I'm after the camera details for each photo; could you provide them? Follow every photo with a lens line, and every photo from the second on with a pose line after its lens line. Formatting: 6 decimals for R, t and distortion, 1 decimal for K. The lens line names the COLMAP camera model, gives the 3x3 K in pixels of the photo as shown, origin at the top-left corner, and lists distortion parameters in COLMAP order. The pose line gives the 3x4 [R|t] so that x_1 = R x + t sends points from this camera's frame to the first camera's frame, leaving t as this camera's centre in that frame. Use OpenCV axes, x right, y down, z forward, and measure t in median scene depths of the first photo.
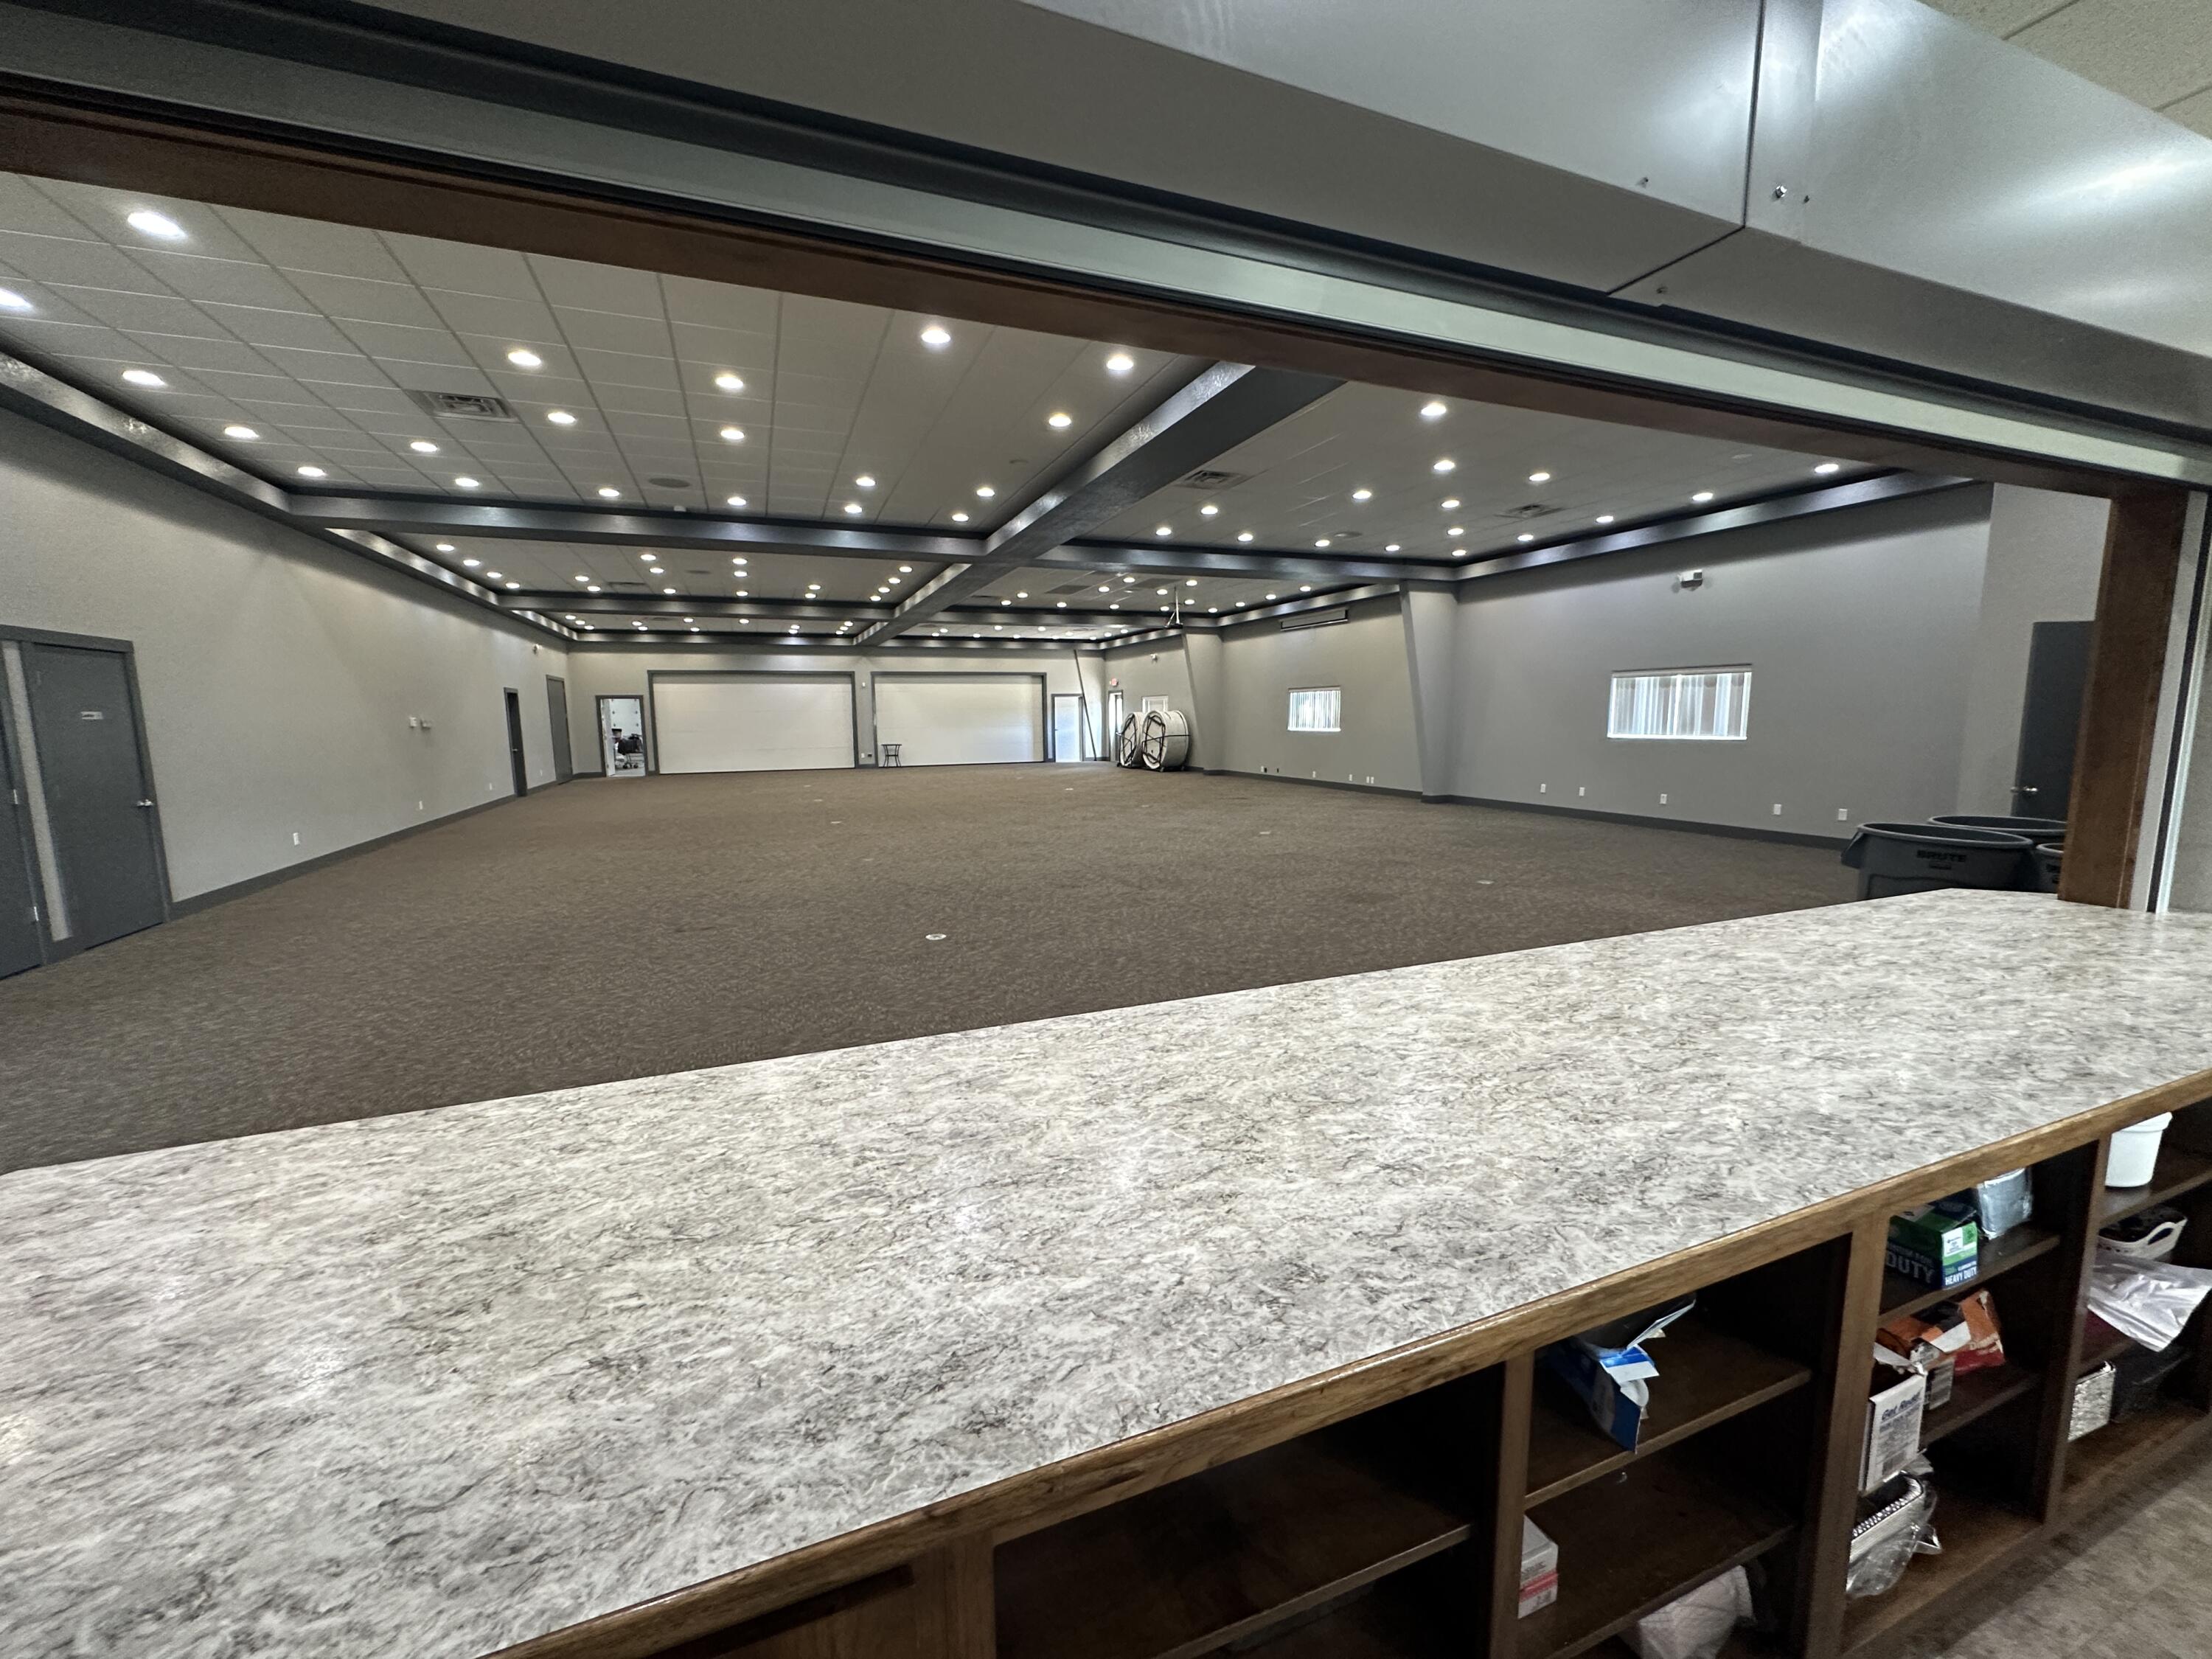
lens RADIAL K [[887.8, 0, 1112.0], [0, 887.8, 833.1], [0, 0, 1]] dist [-0.004937, 0.001408]
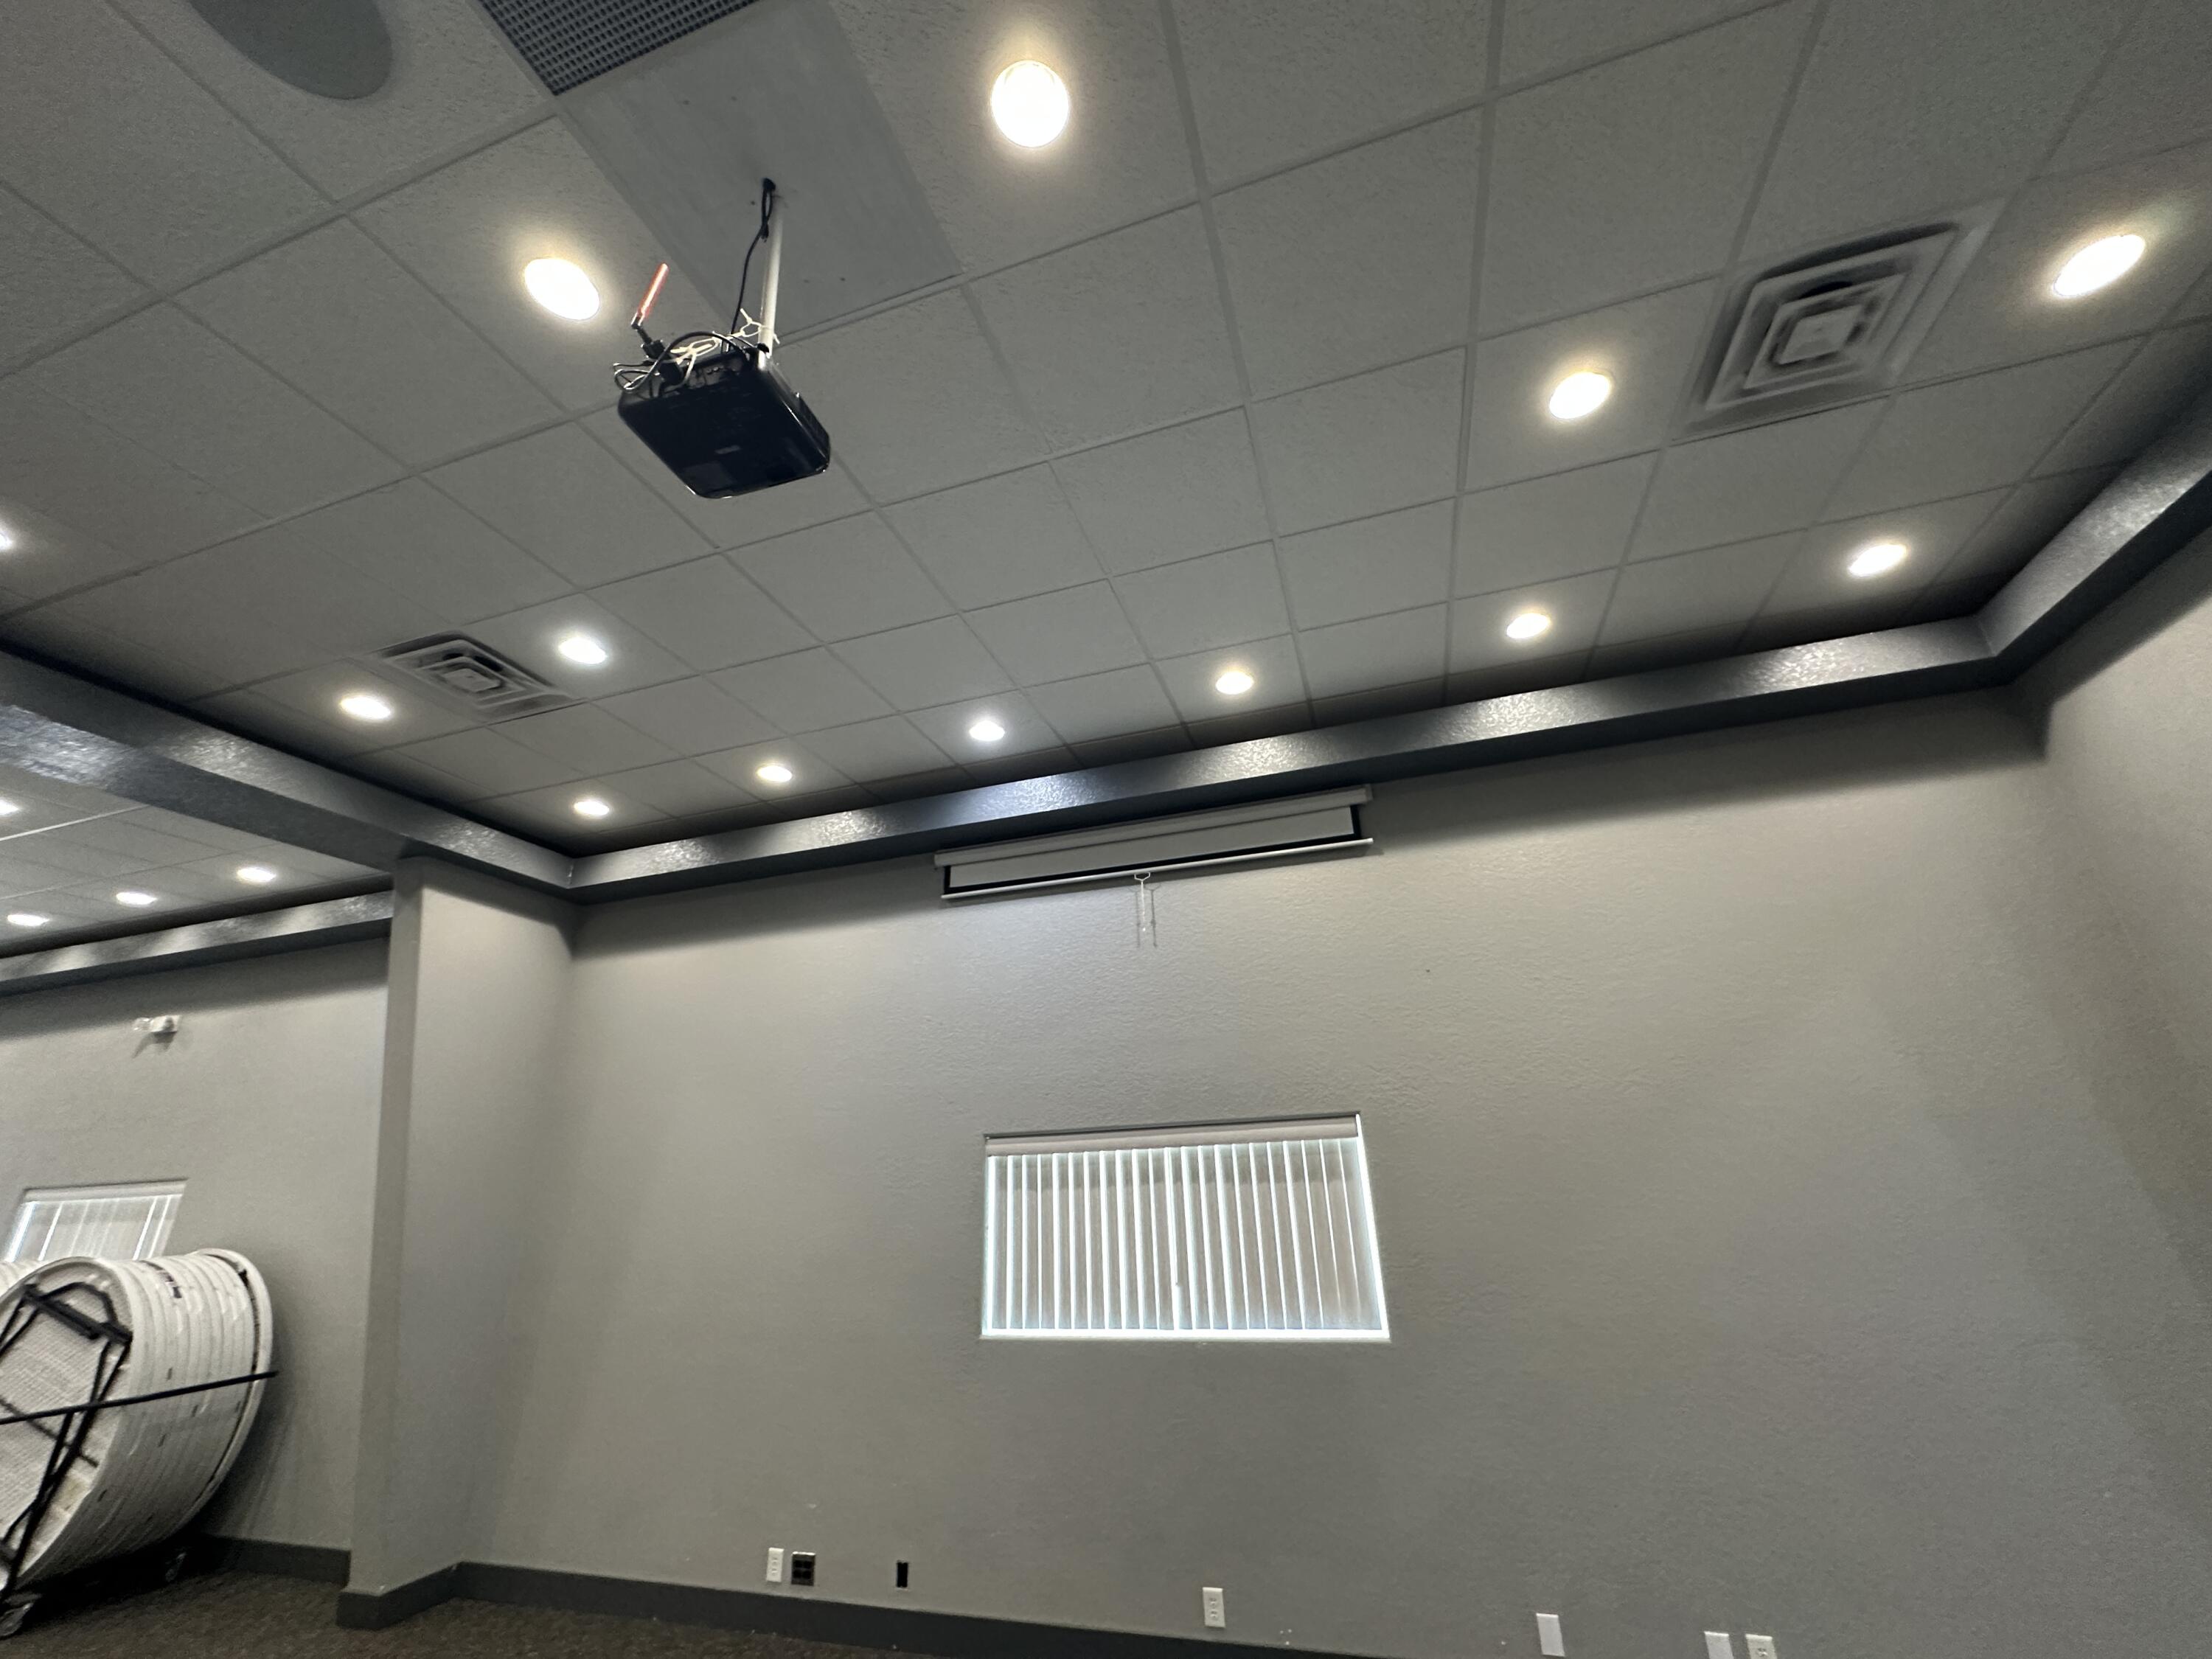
lens RADIAL K [[887.8, 0, 1100.5], [0, 887.8, 830.0], [0, 0, 1]] dist [-0.004937, 0.001408]
pose [[0.645445, 0.270434, 0.714329, 0.036850], [0.132340, 0.881482, -0.453294, -0.136329], [-0.752255, 0.387110, 0.533159, 0.903977]]
